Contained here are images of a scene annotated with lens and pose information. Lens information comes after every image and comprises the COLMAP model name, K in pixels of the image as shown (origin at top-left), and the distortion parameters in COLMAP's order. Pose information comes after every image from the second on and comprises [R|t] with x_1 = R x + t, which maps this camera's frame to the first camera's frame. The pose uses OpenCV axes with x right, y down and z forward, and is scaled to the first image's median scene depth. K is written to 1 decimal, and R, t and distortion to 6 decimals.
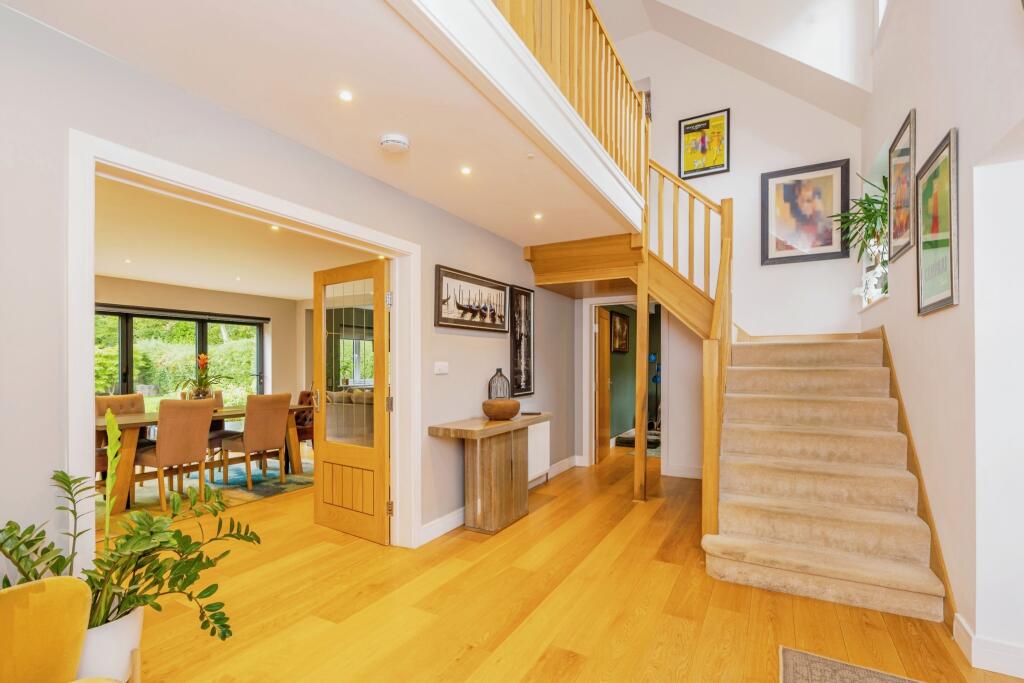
lens RADIAL K [[473.3, 0, 508.5], [0, 473.3, 357.5], [0, 0, 1]] dist [-0.002177, -0.000216]
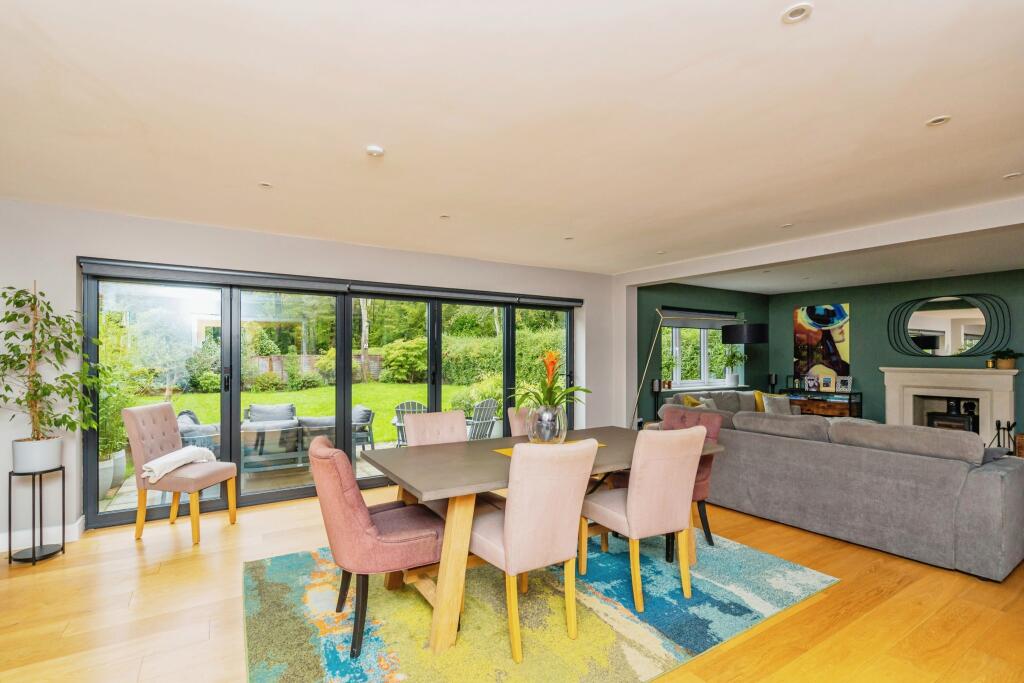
lens RADIAL K [[482.5, 0, 512.0], [0, 482.5, 341.5], [0, 0, 1]] dist [0.000101, 0.000003]
pose [[0.882315, -0.008510, -0.470583, -0.263663], [0.001817, 0.999891, -0.014675, -0.006869], [0.470657, 0.012093, 0.882234, 0.289717]]
